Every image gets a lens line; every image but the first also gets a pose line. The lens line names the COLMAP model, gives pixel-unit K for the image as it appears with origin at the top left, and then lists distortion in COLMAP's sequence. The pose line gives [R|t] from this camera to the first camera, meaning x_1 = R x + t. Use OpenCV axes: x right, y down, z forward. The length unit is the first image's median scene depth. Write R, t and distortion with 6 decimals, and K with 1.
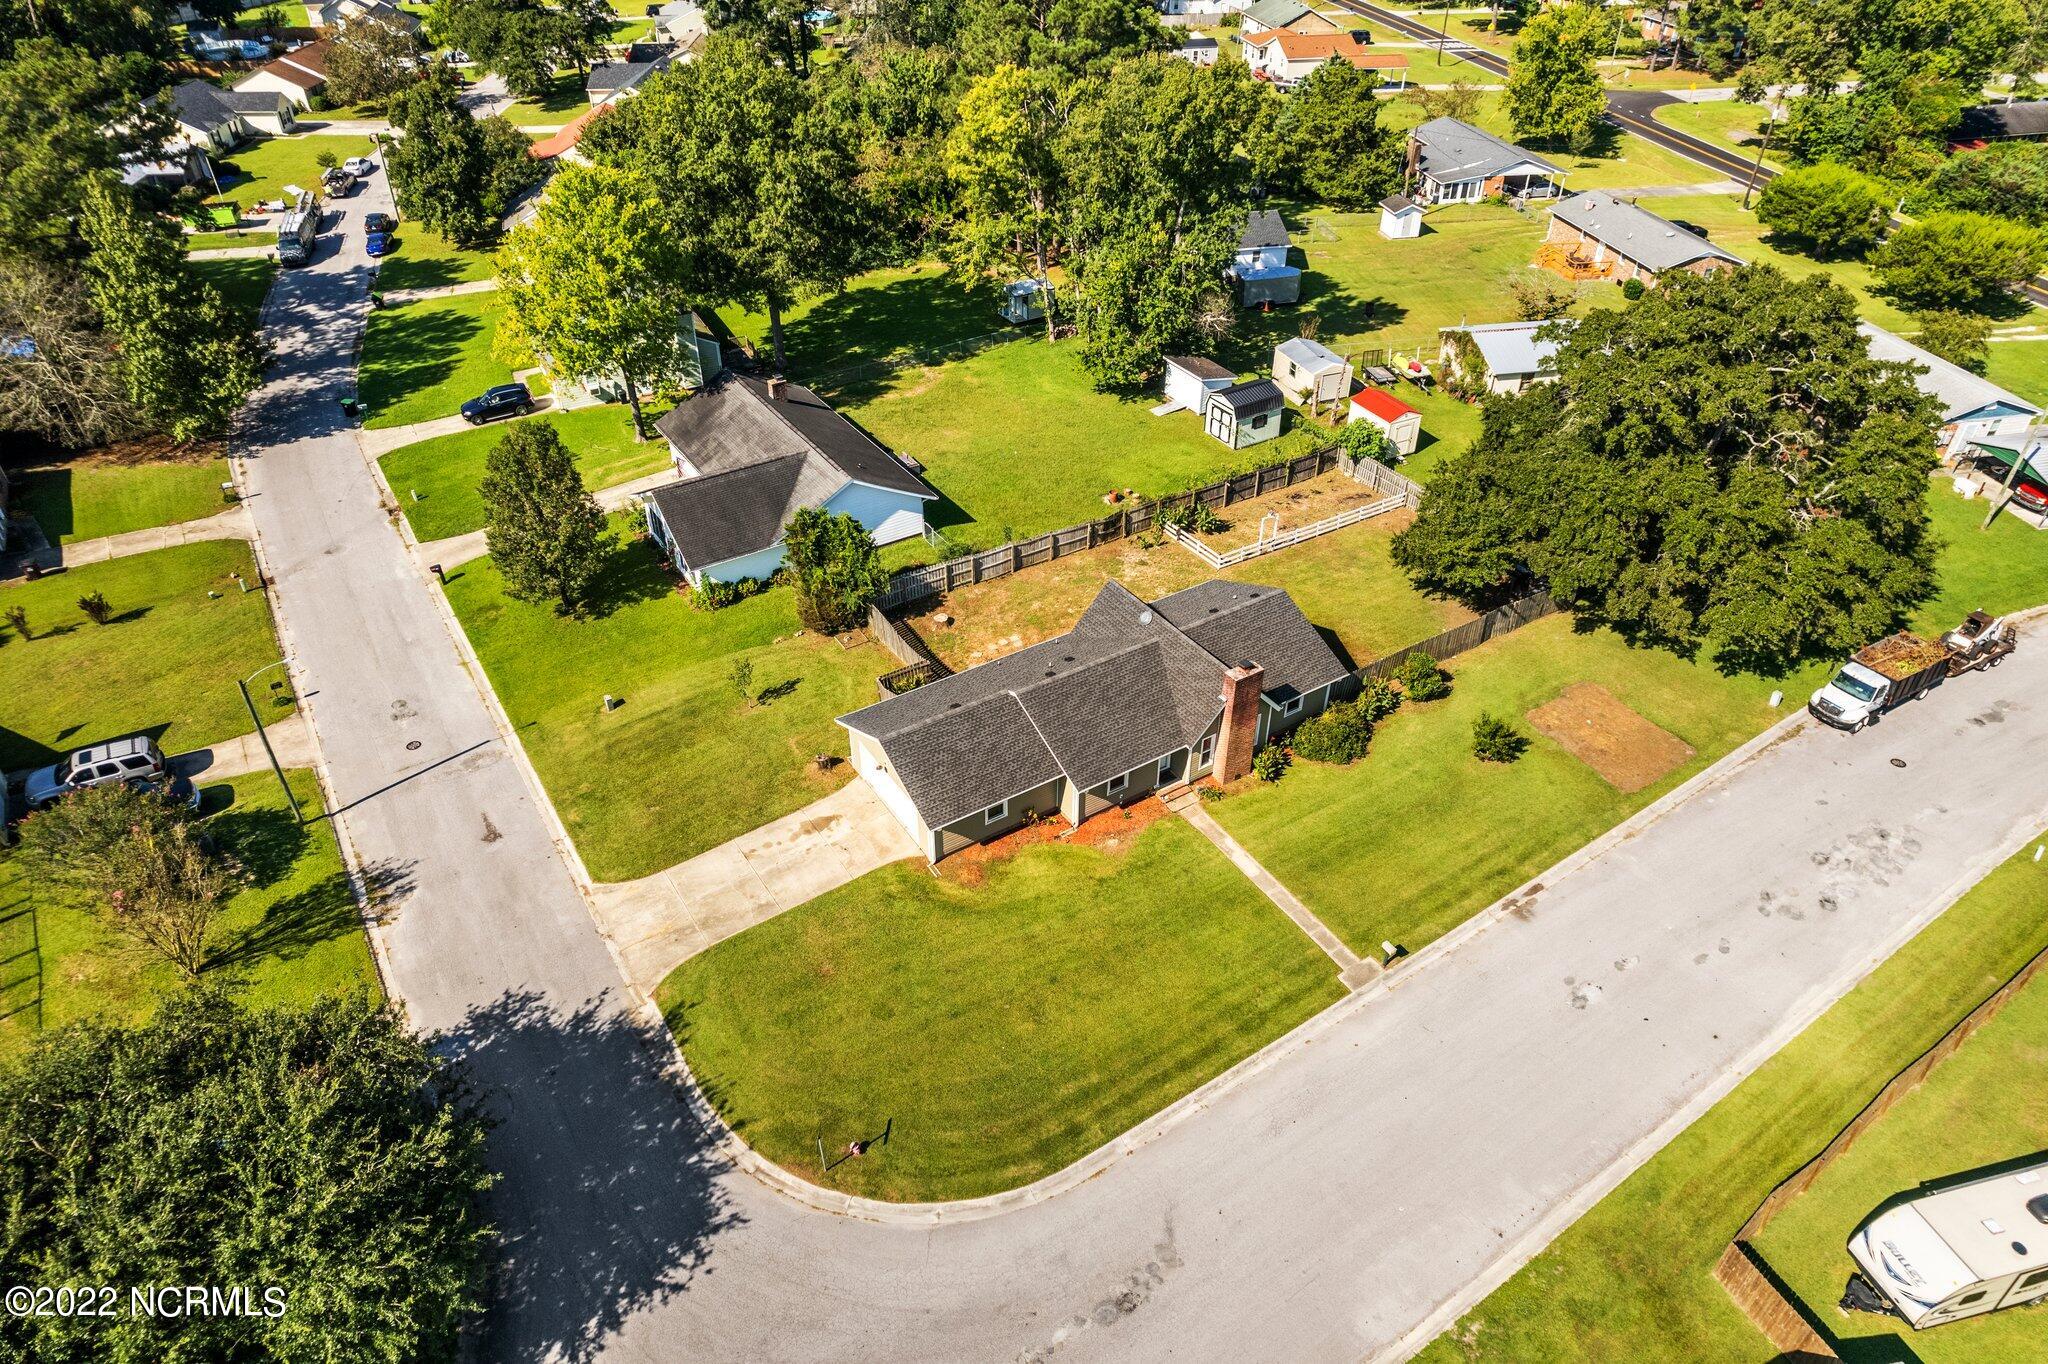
lens RADIAL K [[1326.3, 0, 1024.0], [0, 1326.3, 682.0], [0, 0, 1]] dist [-0.069763, 0.057359]
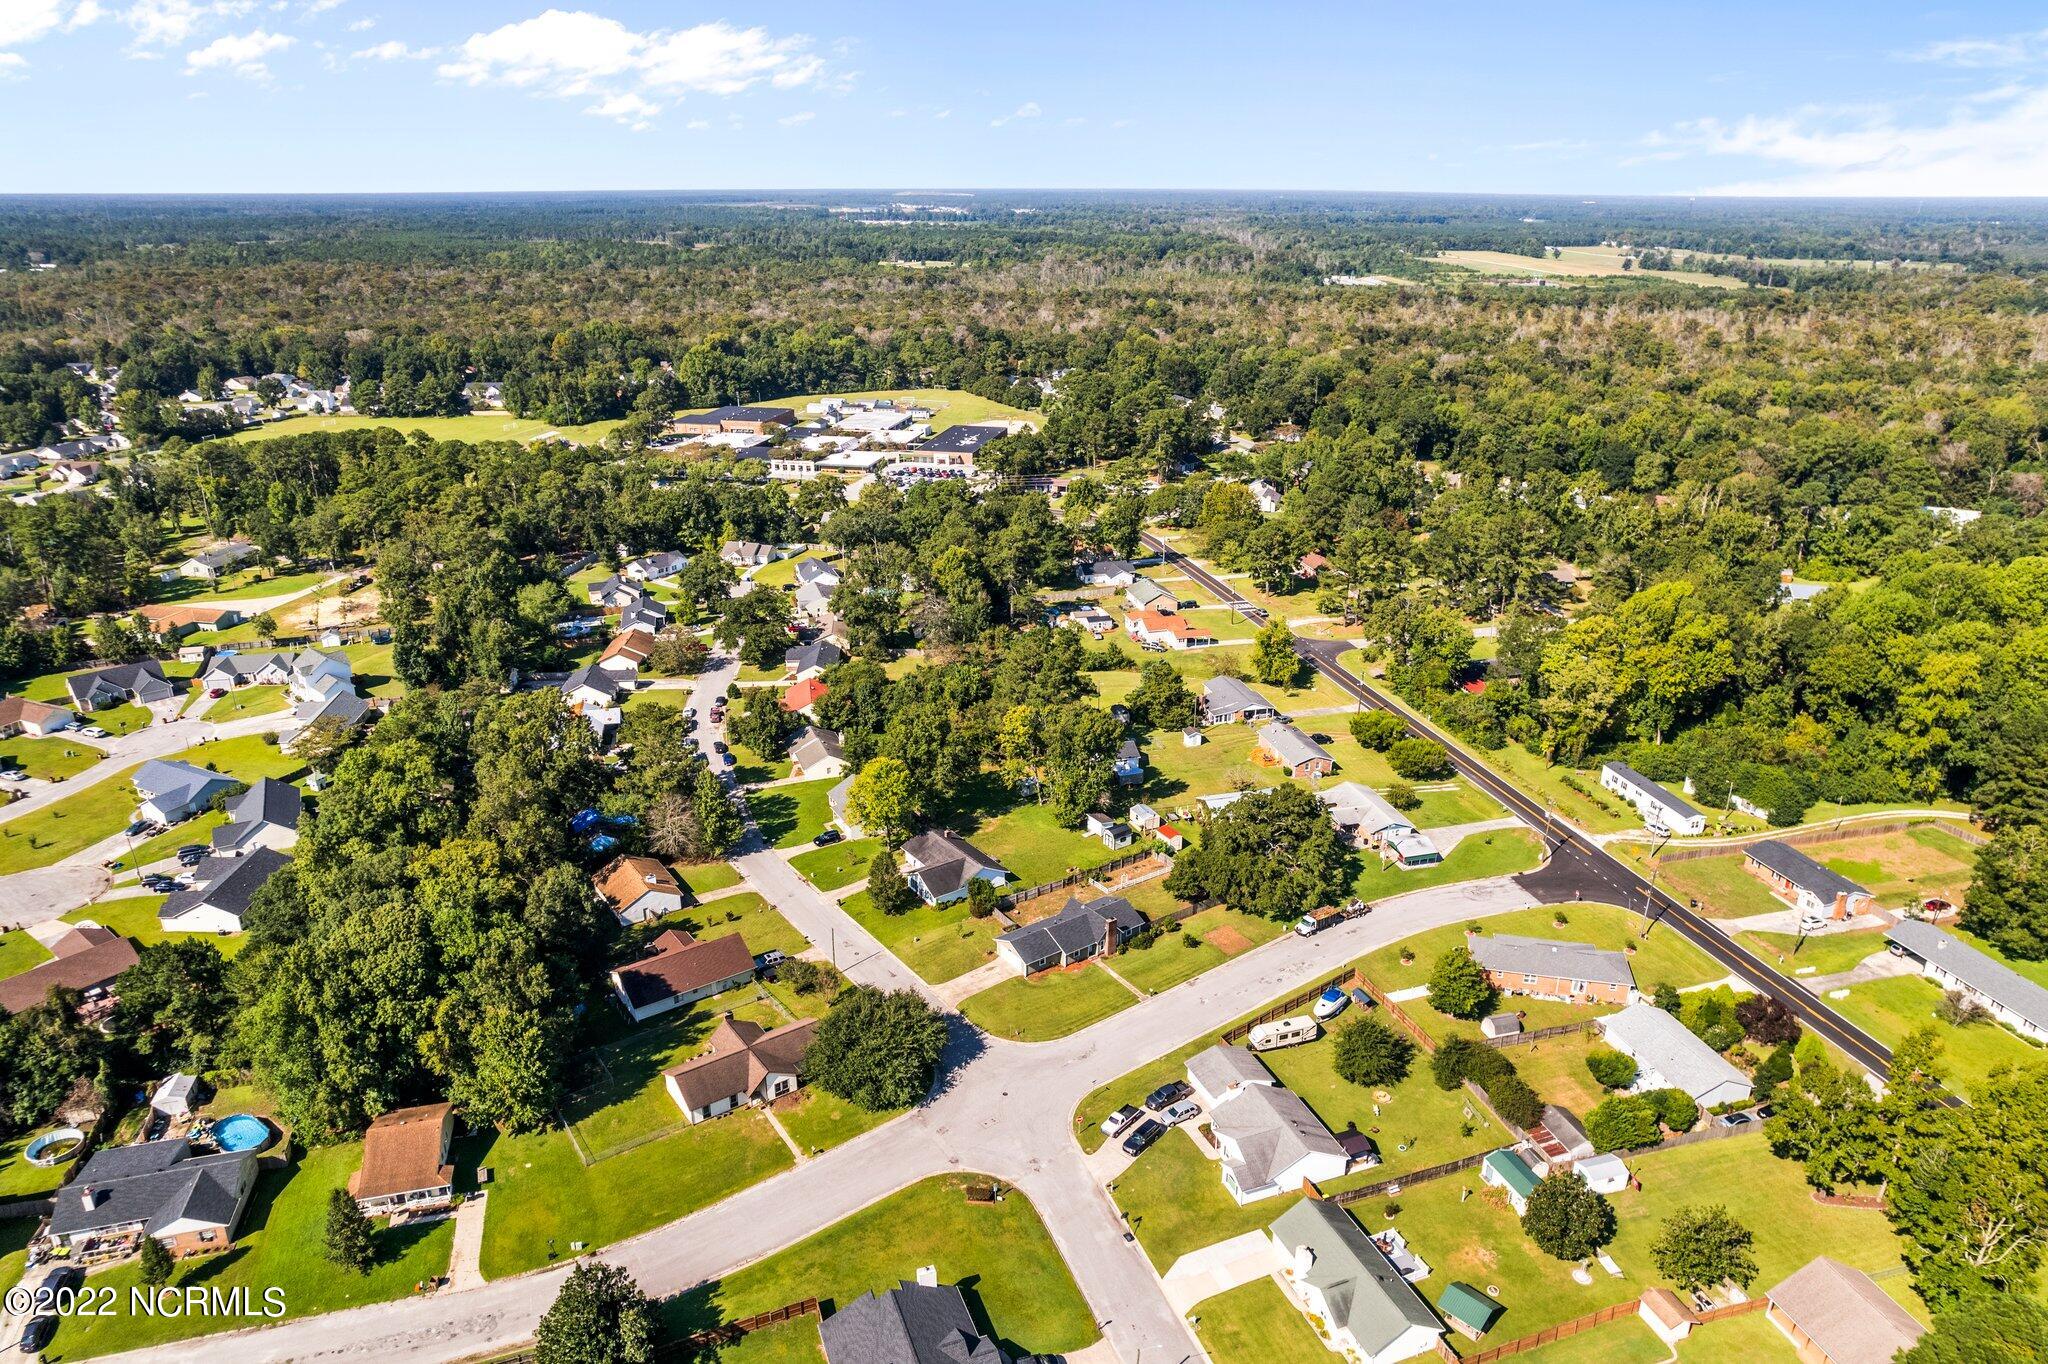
lens RADIAL K [[1326.3, 0, 1024.0], [0, 1326.3, 682.0], [0, 0, 1]] dist [-0.069763, 0.057359]
pose [[0.998676, -0.020309, 0.047264, -0.169048], [0.032214, 0.963222, -0.266770, 0.243324], [-0.040108, 0.267939, 0.962601, -1.972815]]
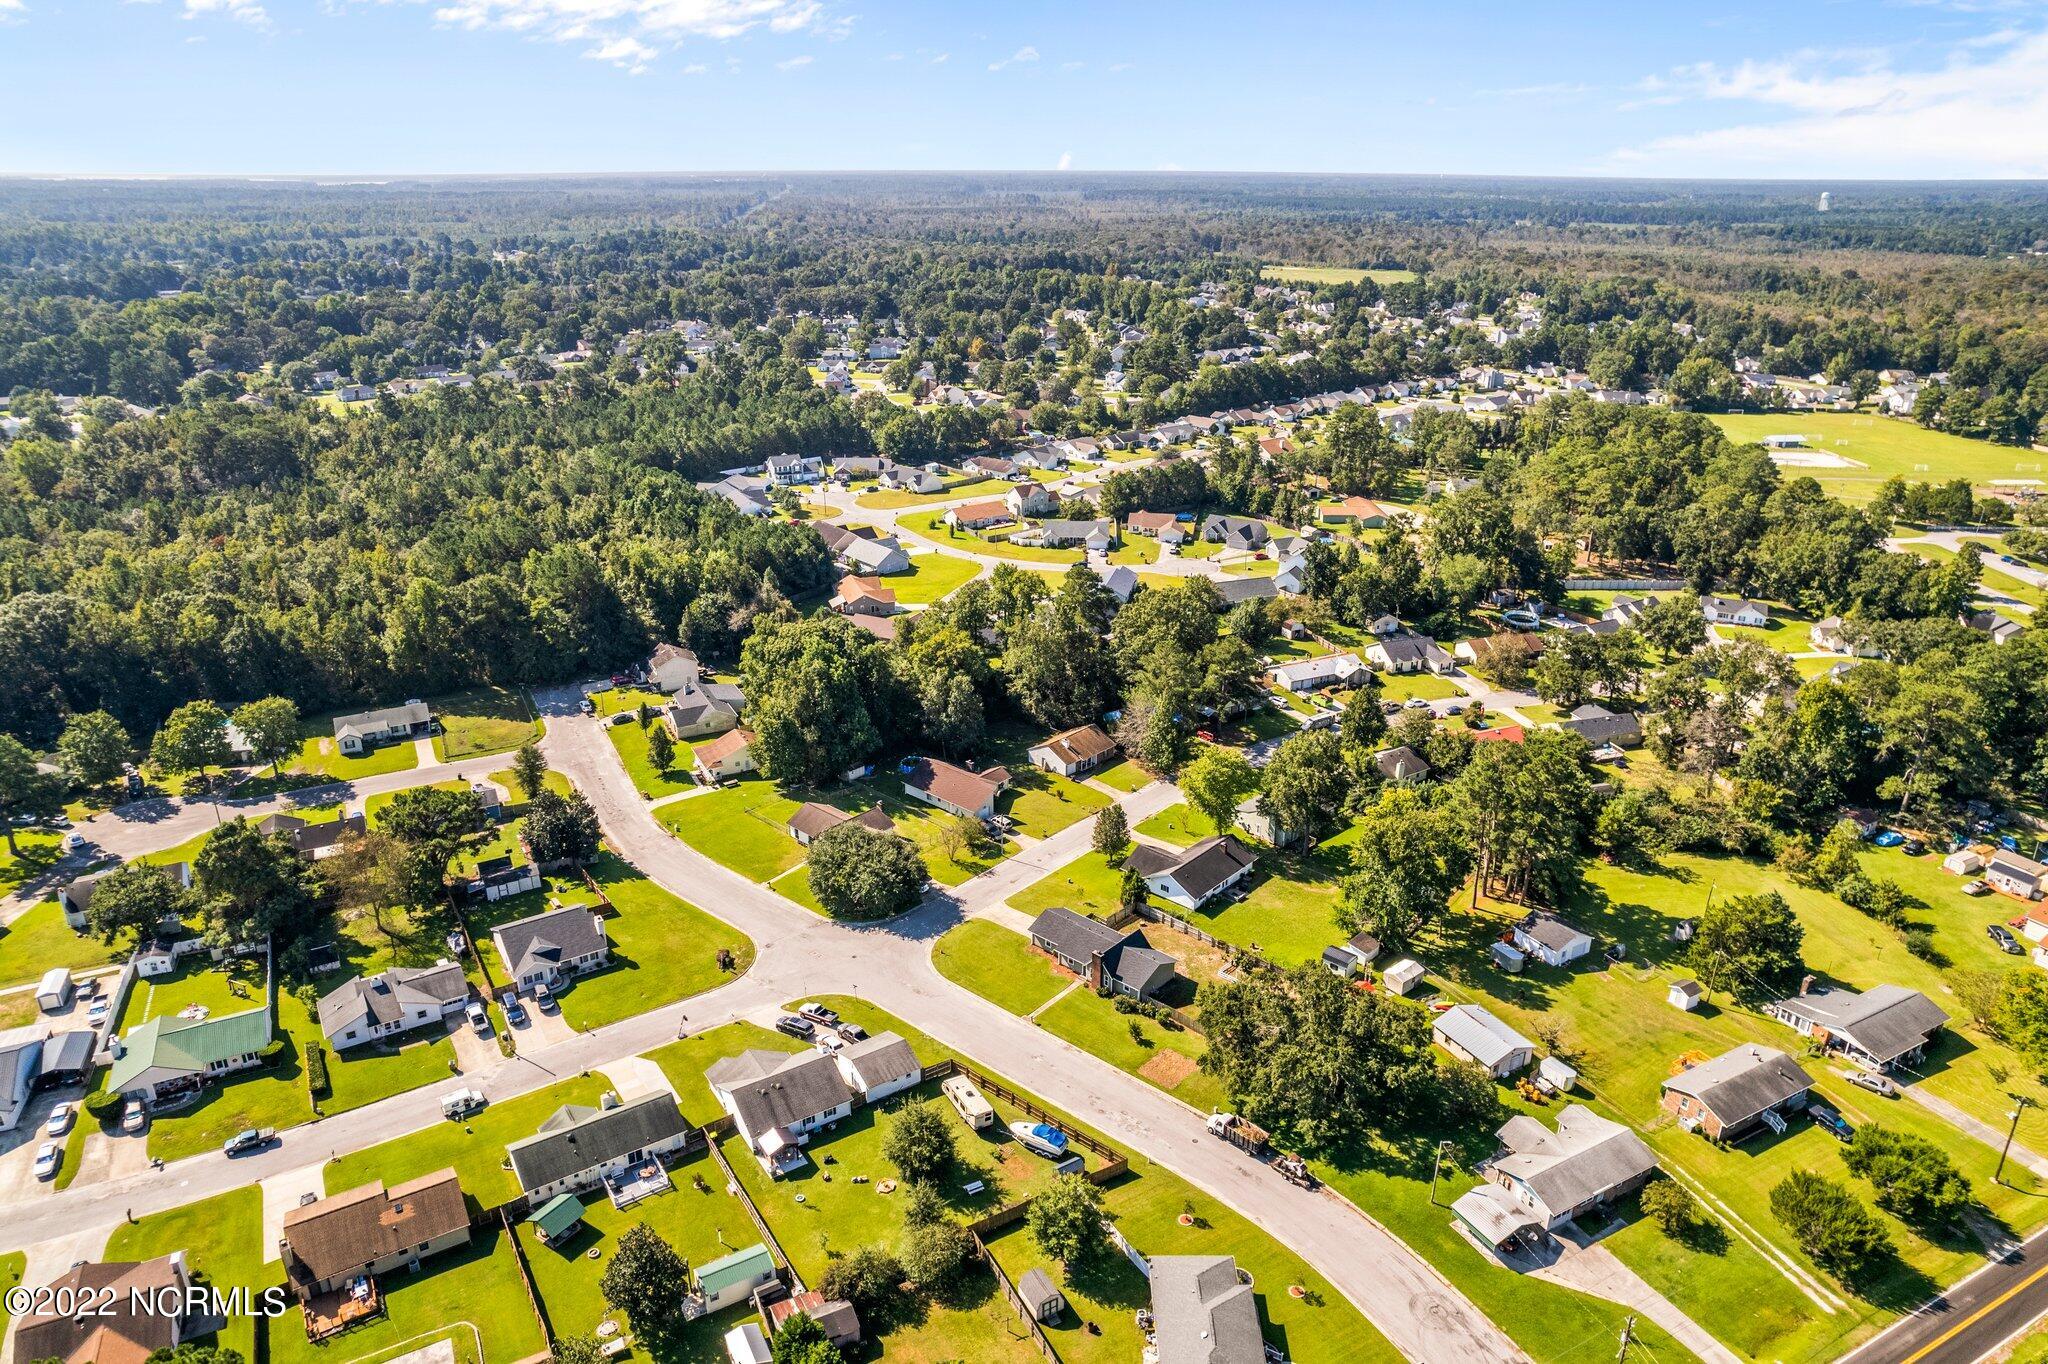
lens RADIAL K [[1326.3, 0, 1024.0], [0, 1326.3, 682.0], [0, 0, 1]] dist [-0.069763, 0.057359]
pose [[0.275515, 0.355992, -0.892951, 2.166121], [-0.579853, 0.802429, 0.140993, -0.695456], [0.766722, 0.478935, 0.427504, -0.659334]]
